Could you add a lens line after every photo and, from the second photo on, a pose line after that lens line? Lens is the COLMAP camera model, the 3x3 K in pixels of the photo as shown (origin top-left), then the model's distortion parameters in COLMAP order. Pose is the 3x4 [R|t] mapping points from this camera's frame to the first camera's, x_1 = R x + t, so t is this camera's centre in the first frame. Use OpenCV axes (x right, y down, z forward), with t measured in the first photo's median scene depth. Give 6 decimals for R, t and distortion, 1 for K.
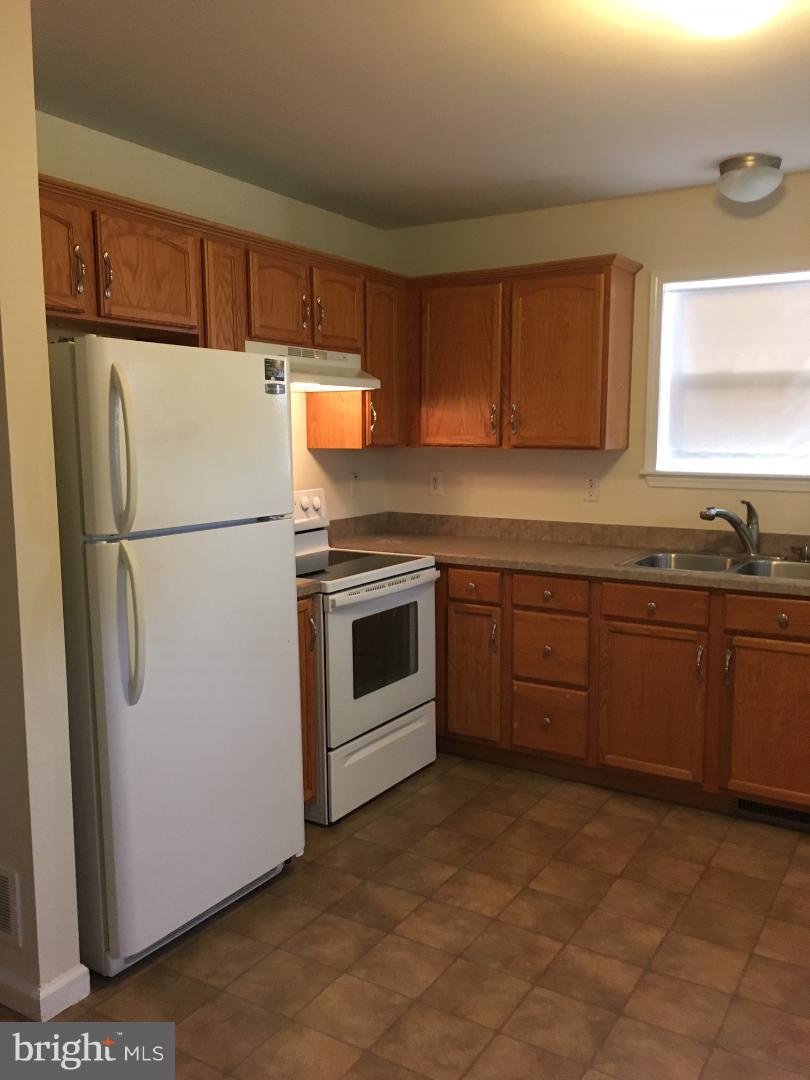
lens RADIAL K [[918.5, 0, 415.5], [0, 918.5, 541.9], [0, 0, 1]] dist [0.081973, -0.093841]
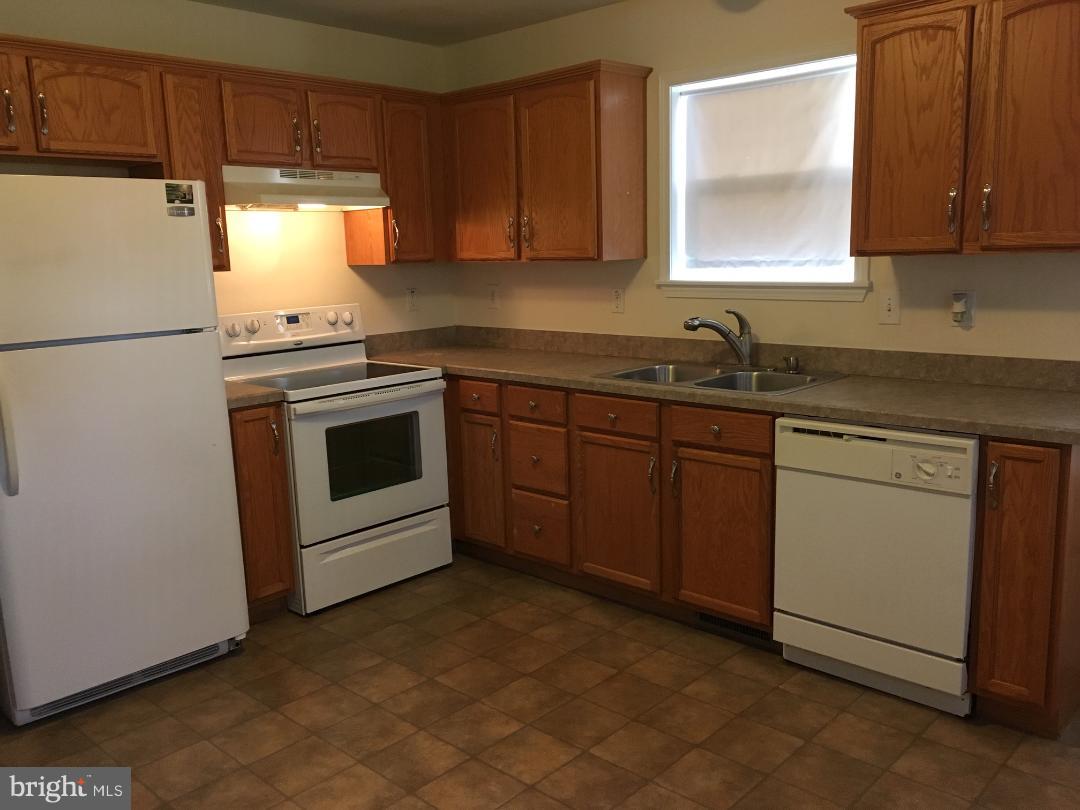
lens RADIAL K [[918.5, 0, 540.0], [0, 918.5, 405.0], [0, 0, 1]] dist [0.081973, -0.093841]
pose [[0.979496, 0.007477, -0.201324, 0.356522], [0.003173, 0.998615, 0.052523, 0.003363], [0.201438, -0.052085, 0.978115, 0.005756]]
